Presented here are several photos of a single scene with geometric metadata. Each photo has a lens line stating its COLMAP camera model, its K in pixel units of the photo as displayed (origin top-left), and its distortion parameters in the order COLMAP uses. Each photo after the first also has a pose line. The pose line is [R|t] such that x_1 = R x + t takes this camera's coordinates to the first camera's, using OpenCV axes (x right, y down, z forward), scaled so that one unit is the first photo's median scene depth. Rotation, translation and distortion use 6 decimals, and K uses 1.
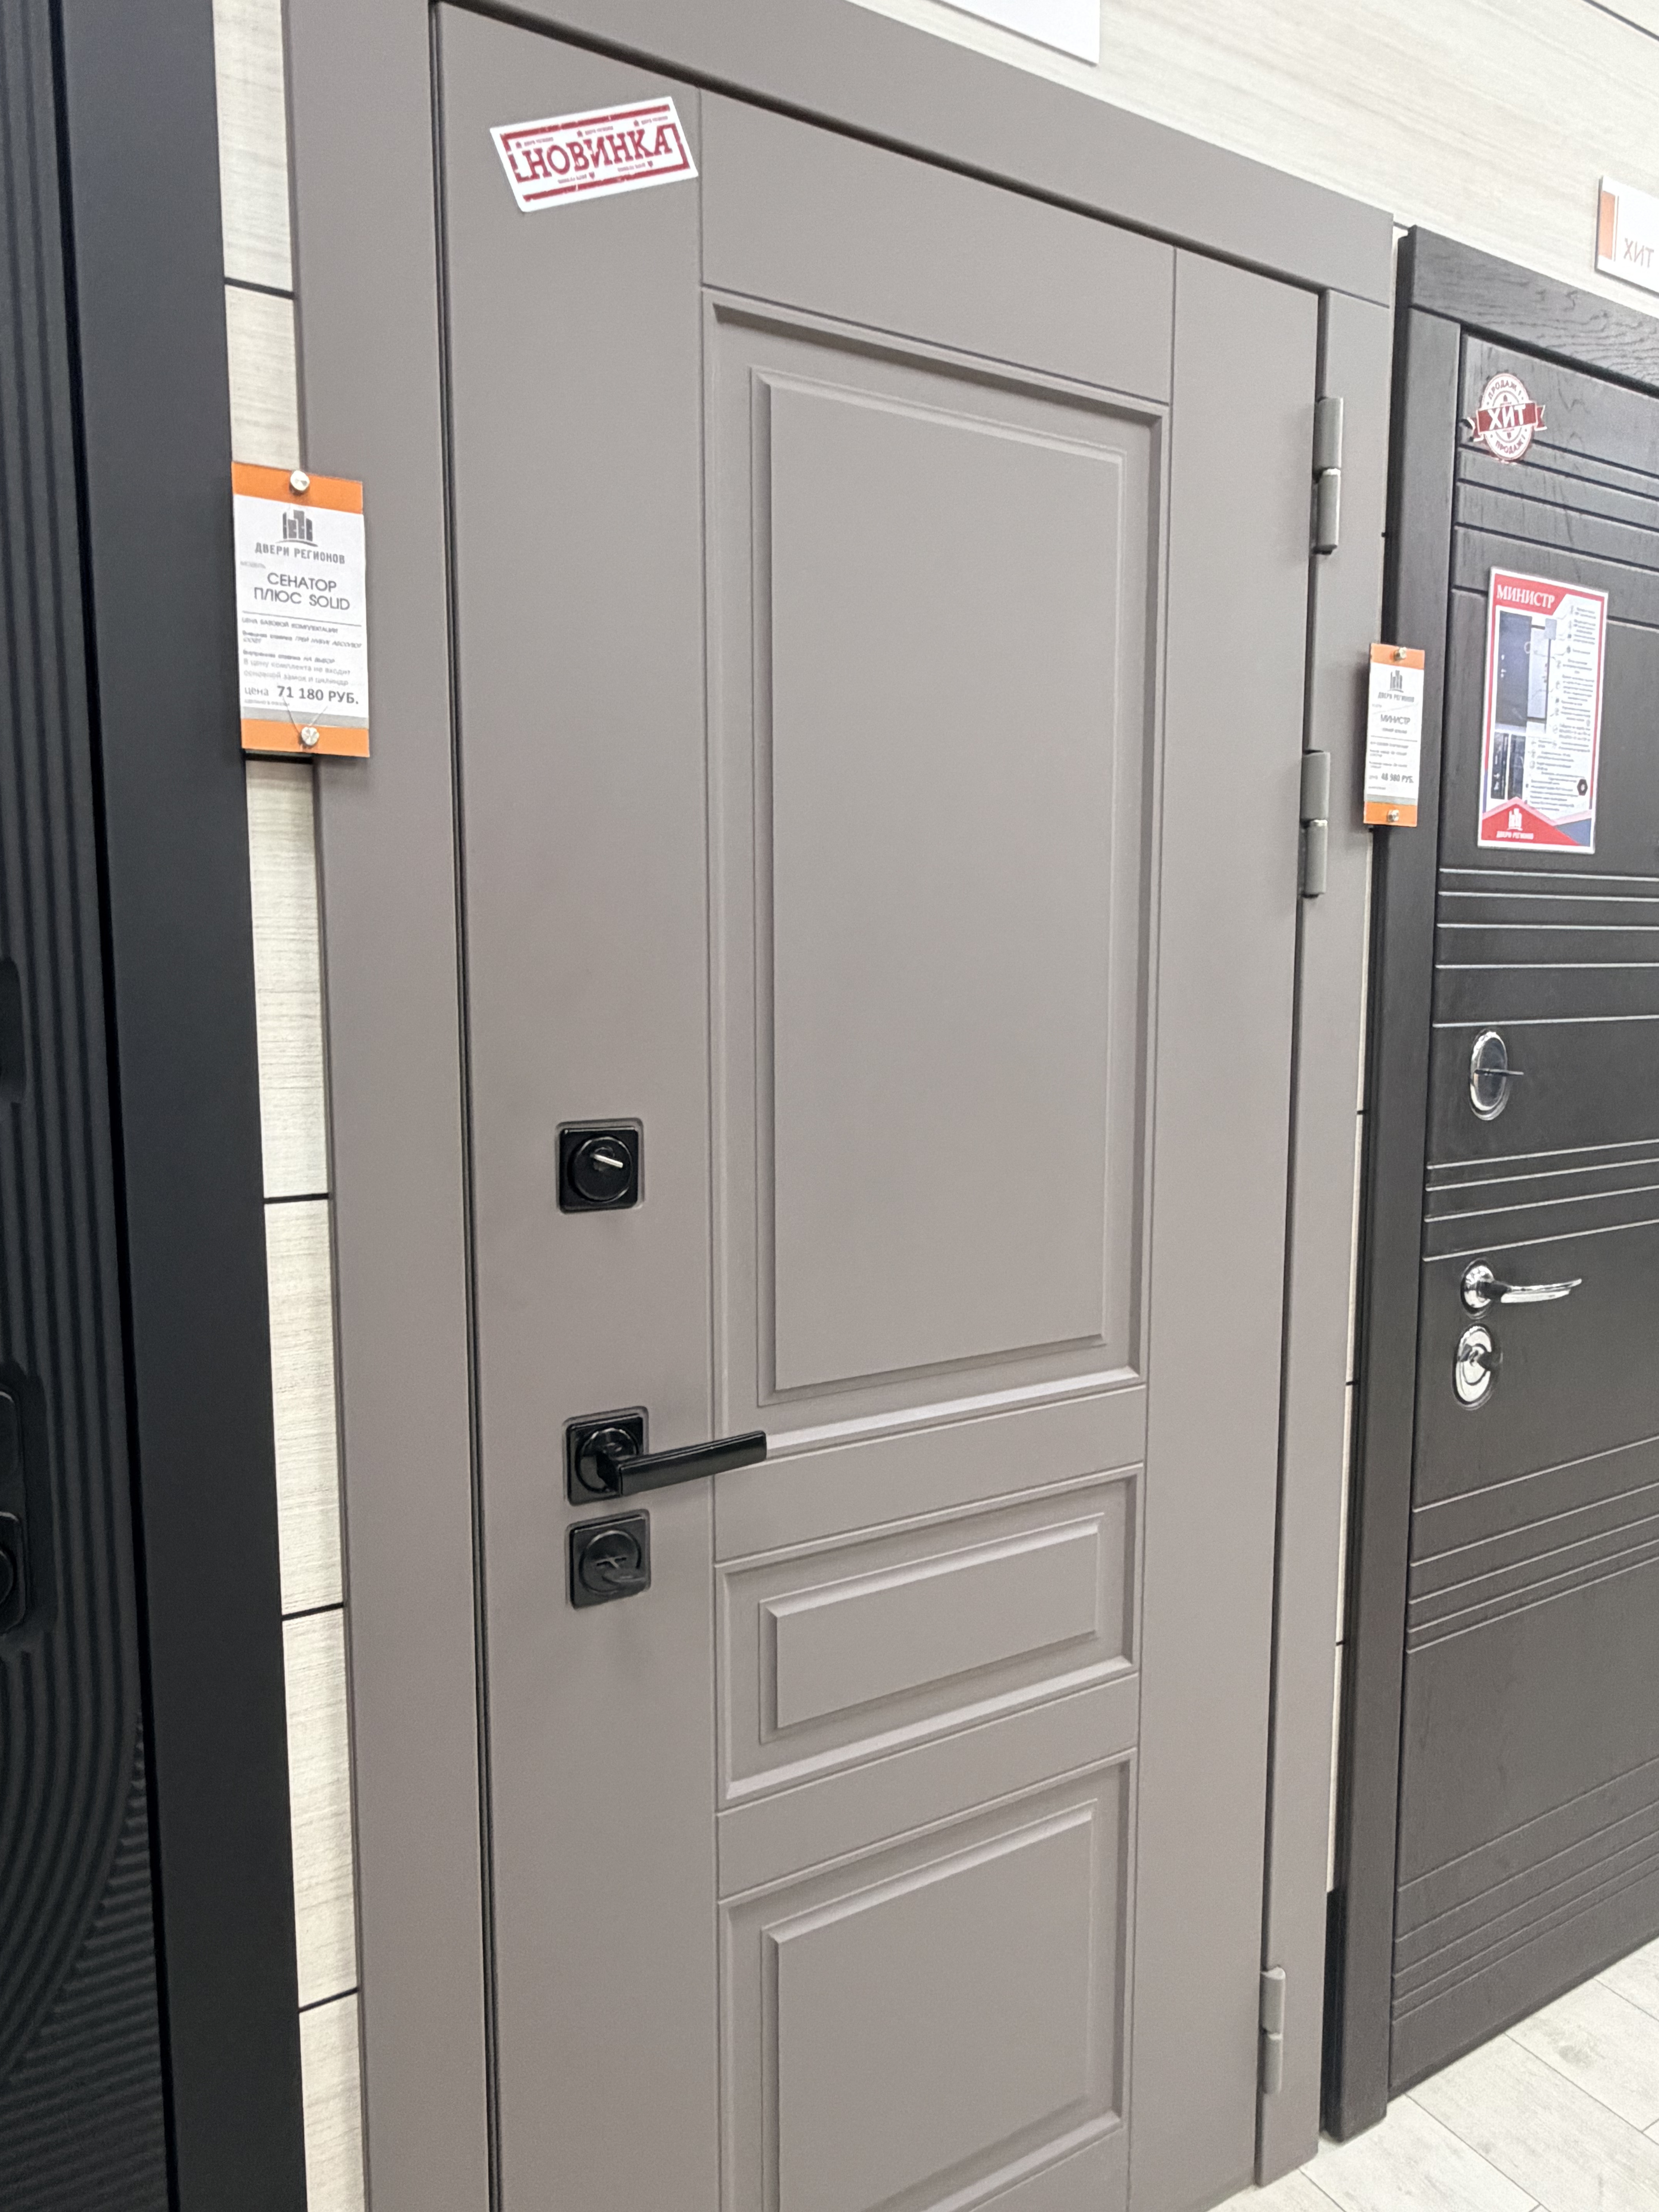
lens RADIAL K [[1382.0, 0, 827.7], [0, 1382.0, 1111.4], [0, 0, 1]] dist [-0.001378, 0.001496]
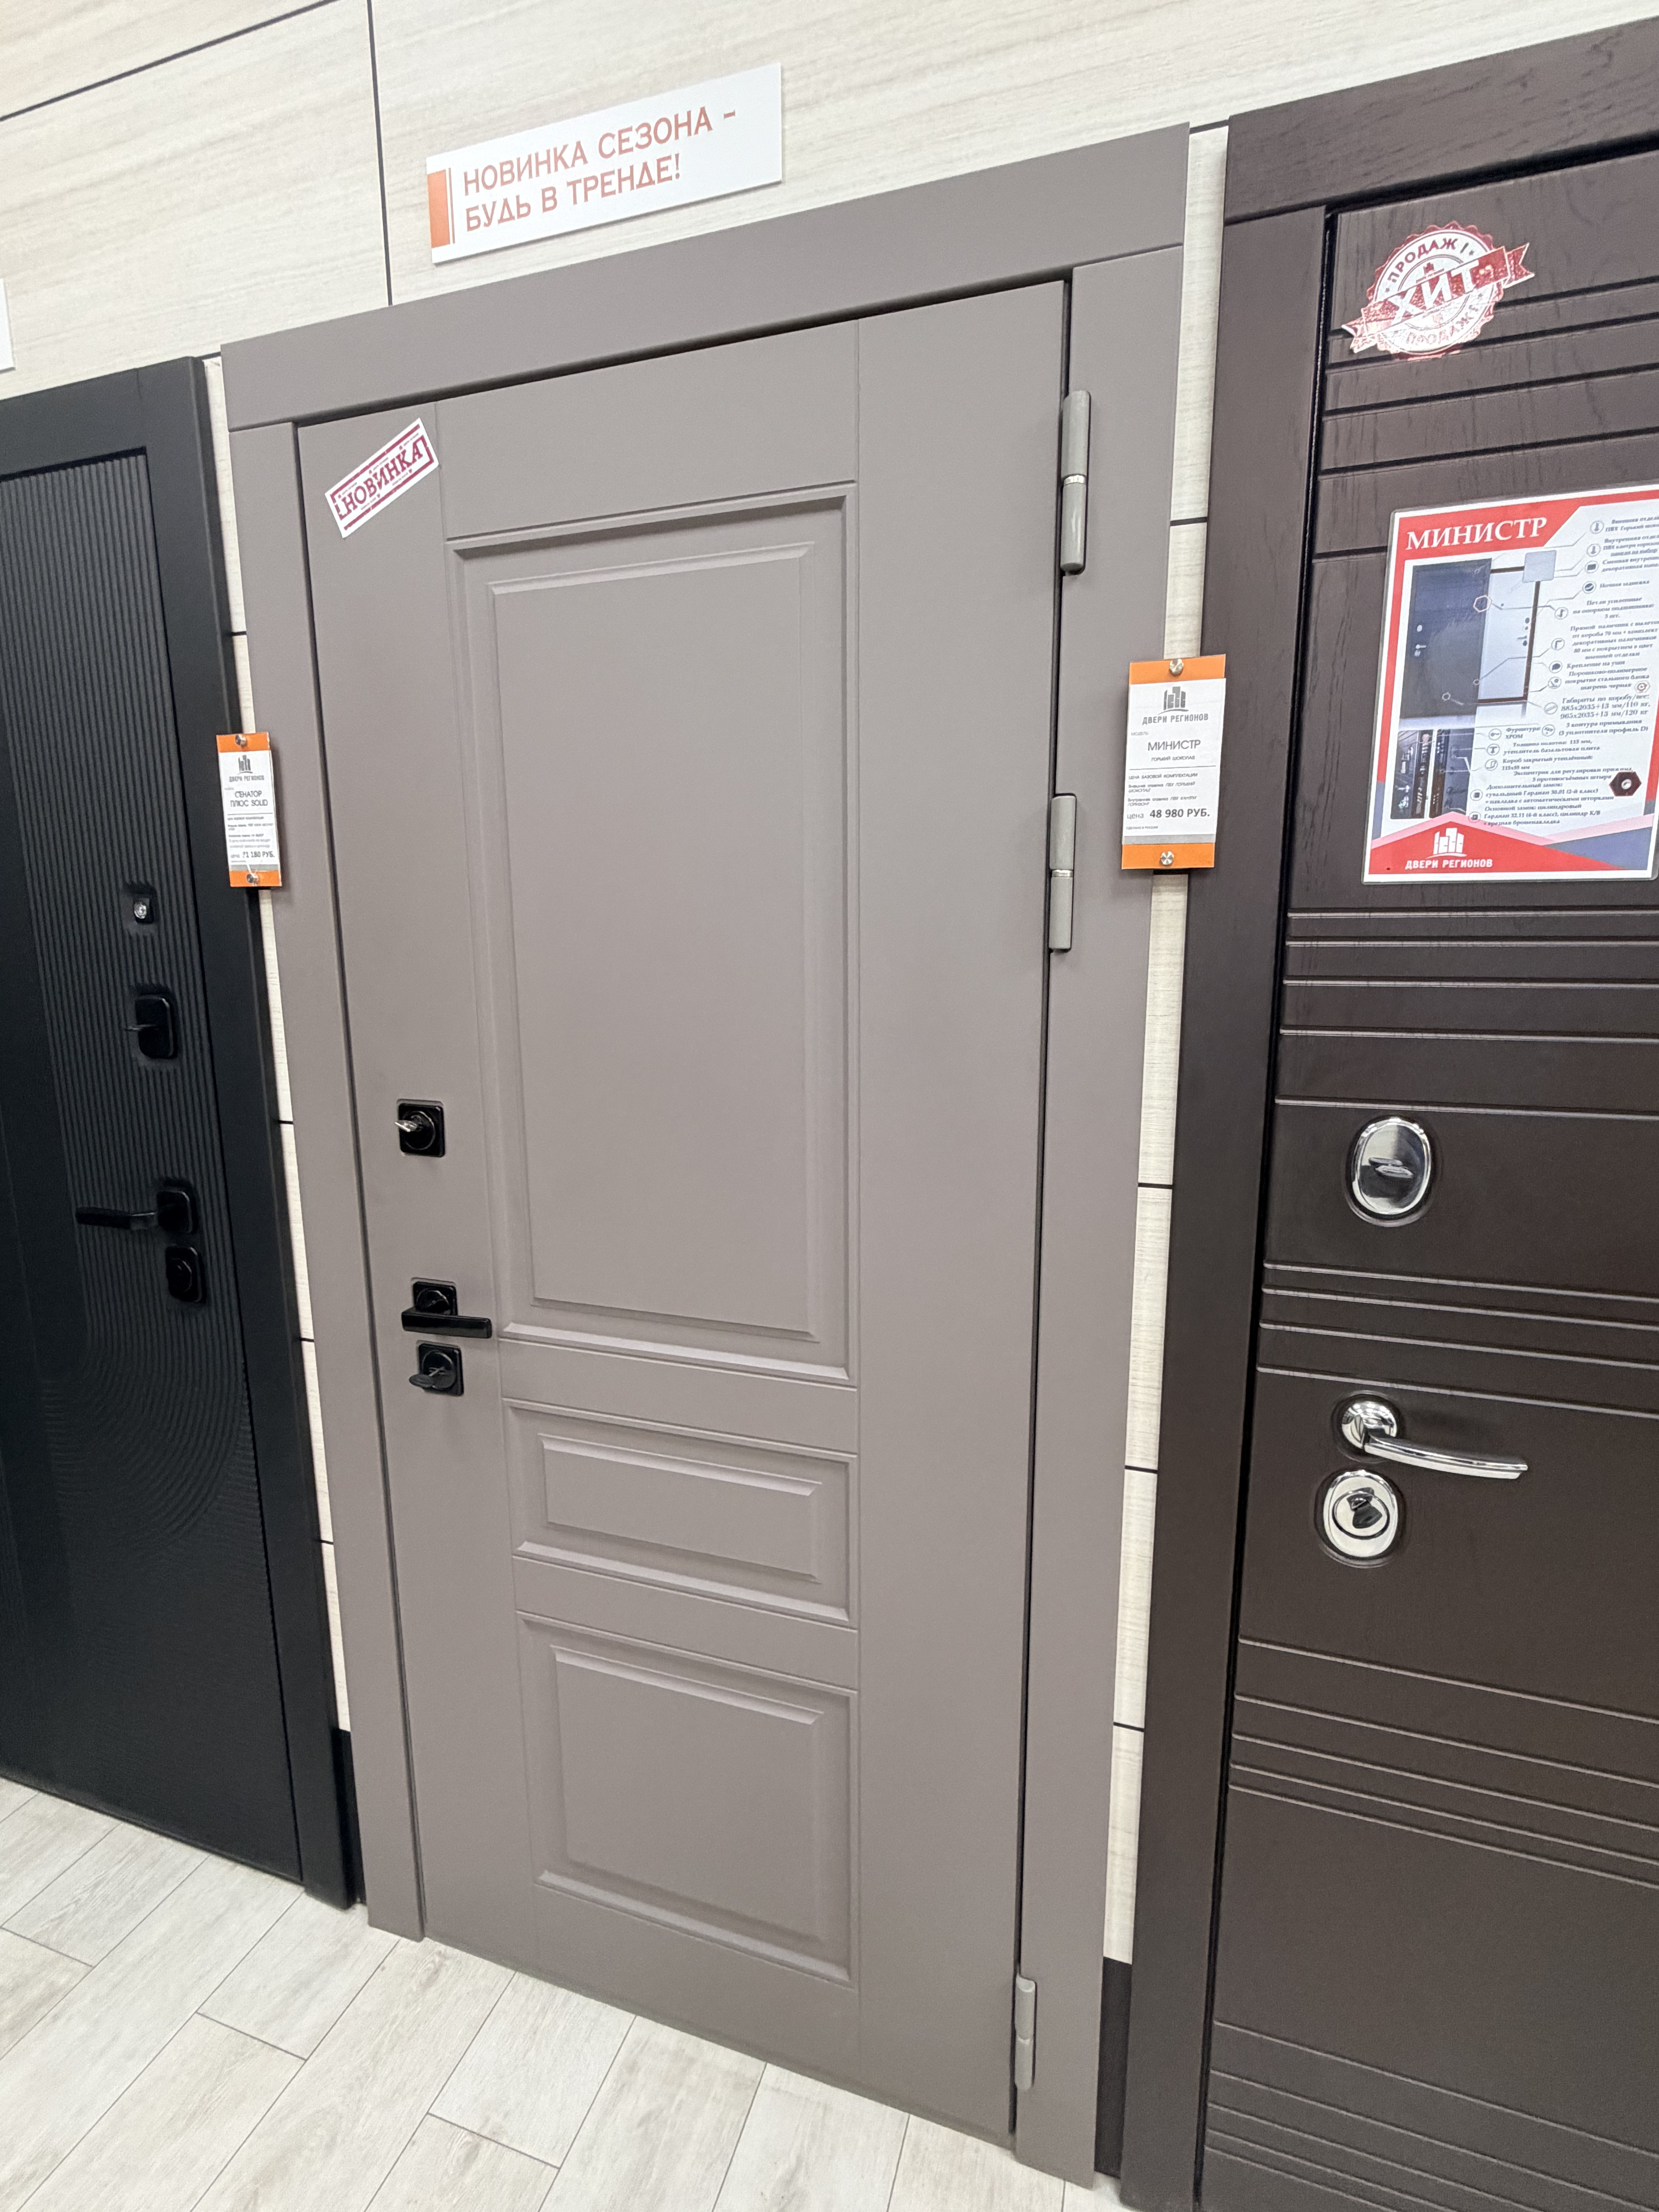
lens RADIAL K [[1050.4, 0, 830.5], [0, 1050.4, 1112.1], [0, 0, 1]] dist [-0.003986, 0.002447]
pose [[0.667916, 0.132498, -0.732347, 1.094478], [-0.078591, 0.991080, 0.107632, -0.155346], [0.740076, -0.014333, 0.672371, 0.560850]]
